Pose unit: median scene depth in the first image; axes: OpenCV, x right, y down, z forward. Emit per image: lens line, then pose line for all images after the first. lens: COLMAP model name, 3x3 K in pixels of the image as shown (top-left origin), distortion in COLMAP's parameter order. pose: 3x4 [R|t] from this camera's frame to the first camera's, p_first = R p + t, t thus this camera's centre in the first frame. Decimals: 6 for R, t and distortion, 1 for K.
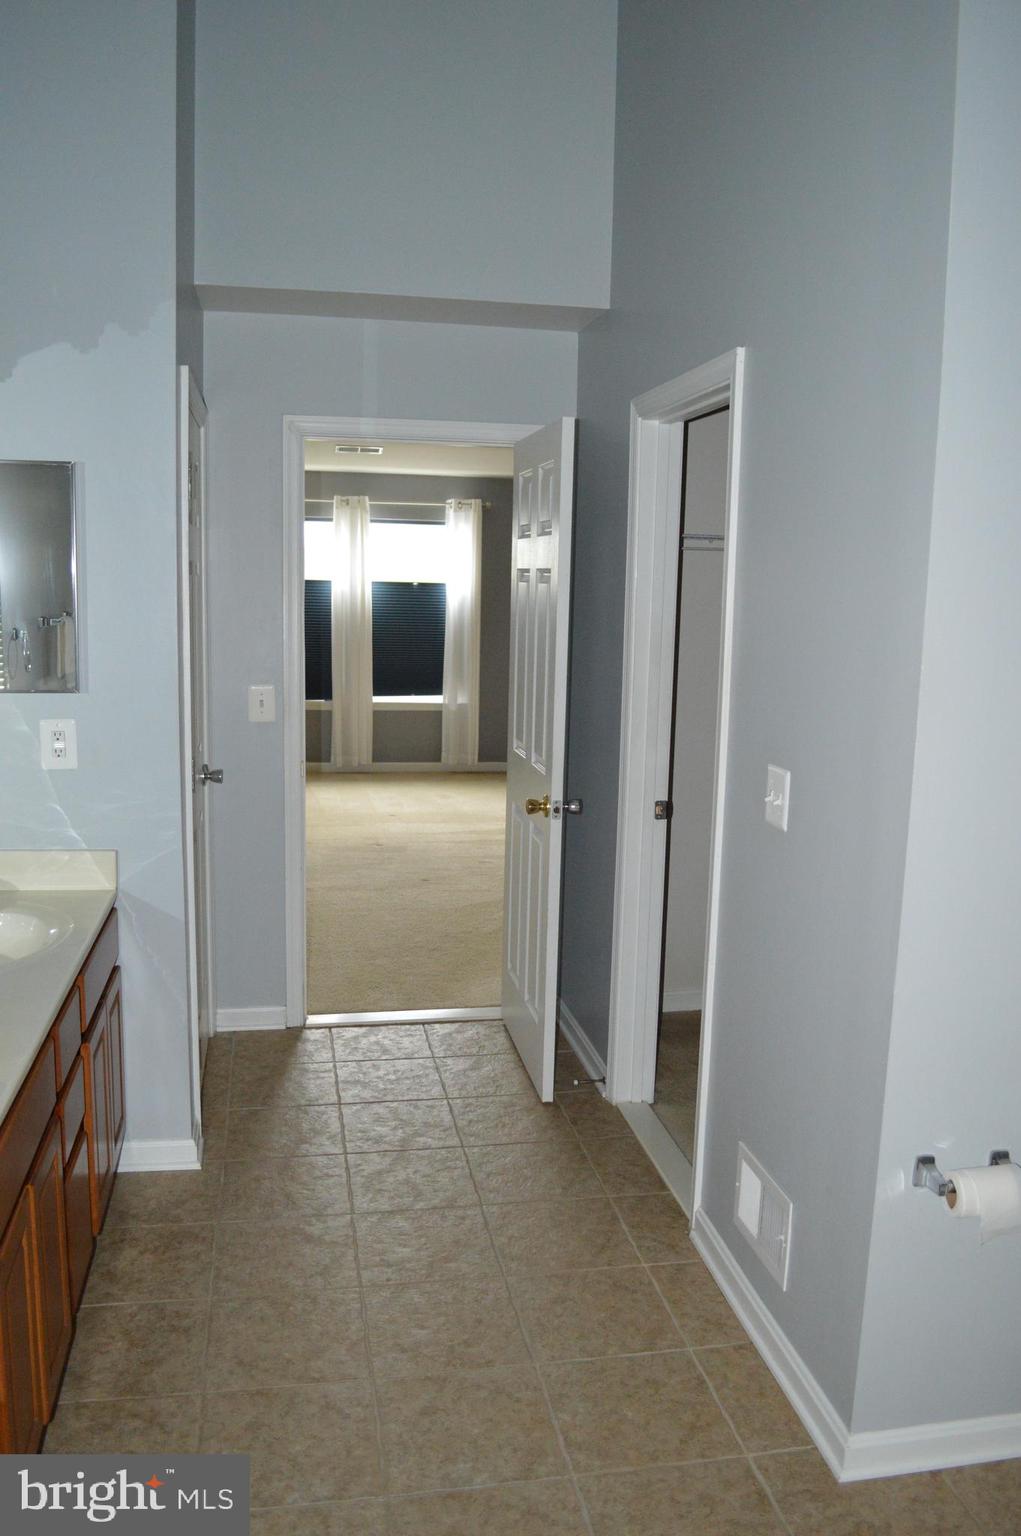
lens RADIAL K [[1244.3, 0, 512.5], [0, 1244.3, 770.3], [0, 0, 1]] dist [-0.053515, -0.005356]
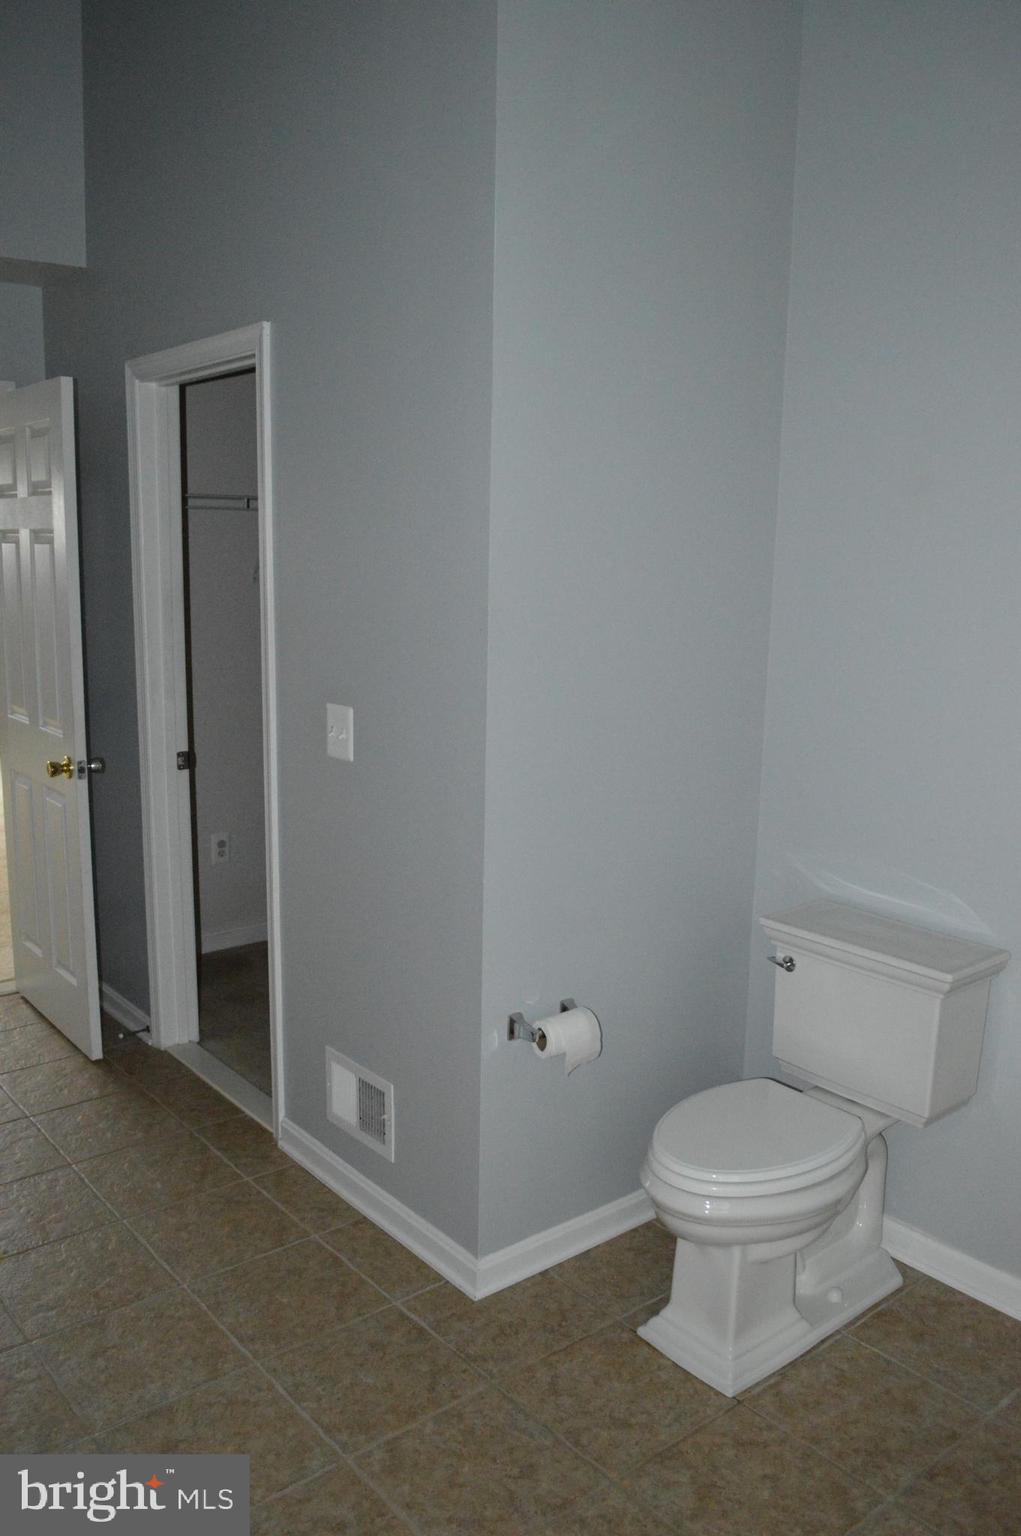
lens RADIAL K [[1244.3, 0, 503.4], [0, 1244.3, 764.0], [0, 0, 1]] dist [-0.053515, -0.005356]
pose [[0.876689, -0.092331, 0.472114, -0.170317], [0.078643, 0.995713, 0.048696, 0.006509], [-0.474586, -0.005563, 0.880192, -0.049862]]
